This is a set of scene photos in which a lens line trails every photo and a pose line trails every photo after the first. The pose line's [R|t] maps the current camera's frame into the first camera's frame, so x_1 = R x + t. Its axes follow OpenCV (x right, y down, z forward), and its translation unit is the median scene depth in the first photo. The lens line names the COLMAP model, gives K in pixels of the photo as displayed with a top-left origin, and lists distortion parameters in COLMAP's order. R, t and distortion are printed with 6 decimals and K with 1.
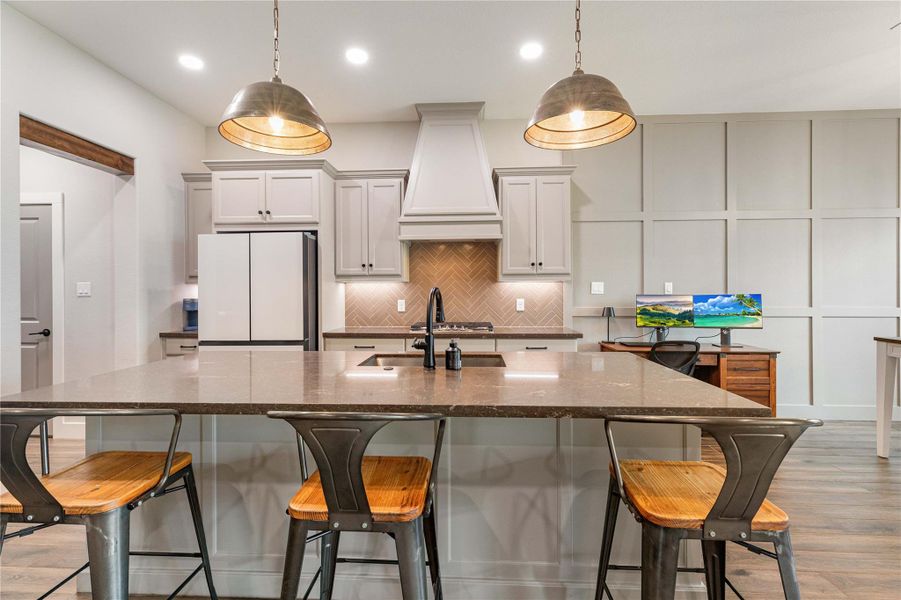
lens RADIAL K [[407.5, 0, 450.5], [0, 407.5, 288.7], [0, 0, 1]] dist [0.002809, -0.000763]
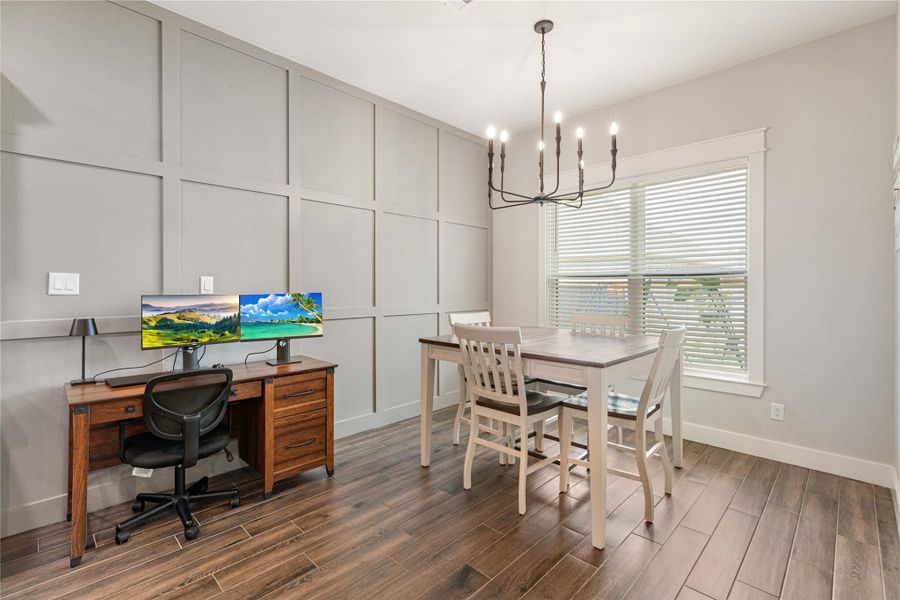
lens RADIAL K [[407.1, 0, 446.5], [0, 407.1, 290.8], [0, 0, 1]] dist [0.002809, -0.000763]
pose [[0.663174, -0.004085, 0.748454, 0.315860], [-0.003661, 0.999955, 0.008701, 0.001155], [-0.748457, -0.008510, 0.663129, 0.279139]]
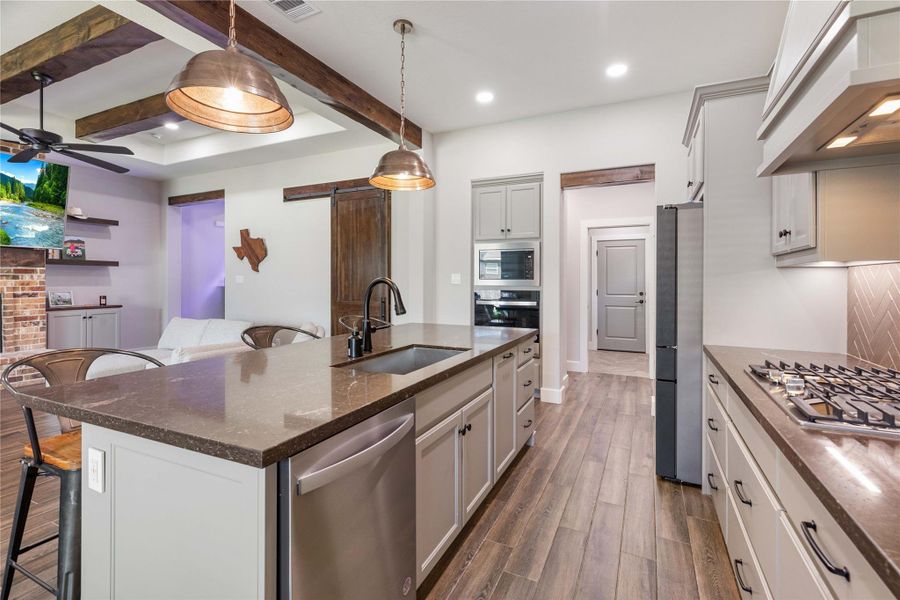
lens RADIAL K [[407.1, 0, 458.1], [0, 407.1, 278.5], [0, 0, 1]] dist [0.002809, -0.000763]
pose [[-0.385240, -0.003382, -0.922810, 0.426115], [0.006857, 0.999955, -0.006527, 0.000465], [0.922791, -0.008842, -0.385200, 0.855670]]
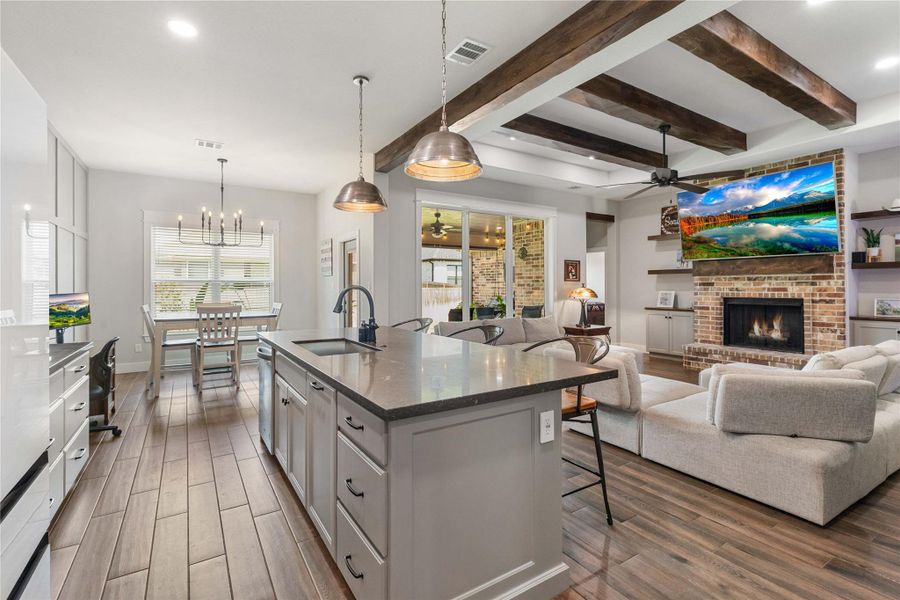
lens RADIAL K [[407.1, 0, 438.9], [0, 407.1, 283.2], [0, 0, 1]] dist [0.002809, -0.000763]
pose [[-0.561251, 0.009876, 0.827587, -0.906976], [-0.003014, 0.999898, -0.013977, -0.000929], [-0.827640, -0.010339, -0.561164, 0.832882]]
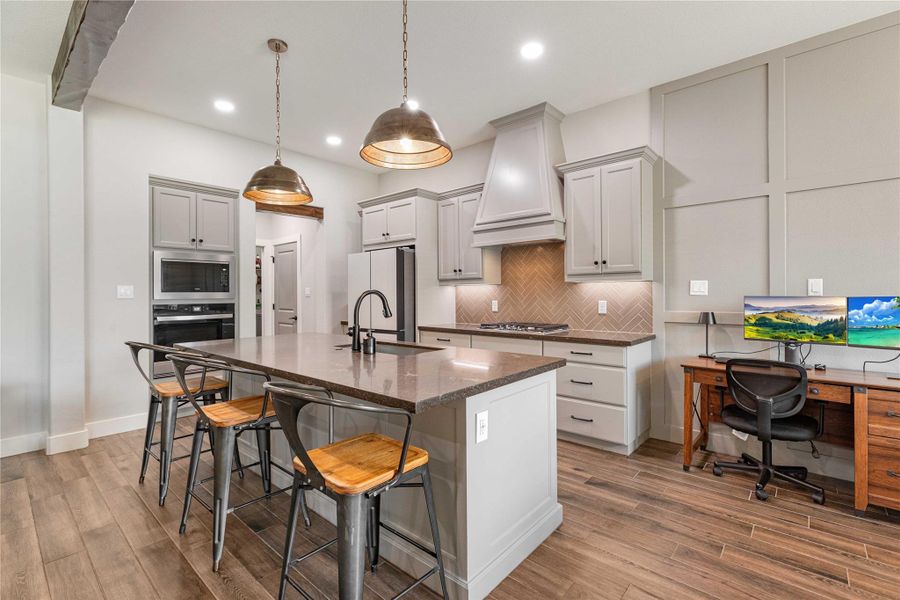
lens RADIAL K [[407.1, 0, 444.8], [0, 407.1, 290.8], [0, 0, 1]] dist [0.002809, -0.000763]
pose [[0.781077, -0.004962, -0.624415, 0.510614], [0.010968, 0.999923, 0.005773, -0.006621], [0.624339, -0.011358, 0.781071, 0.066530]]
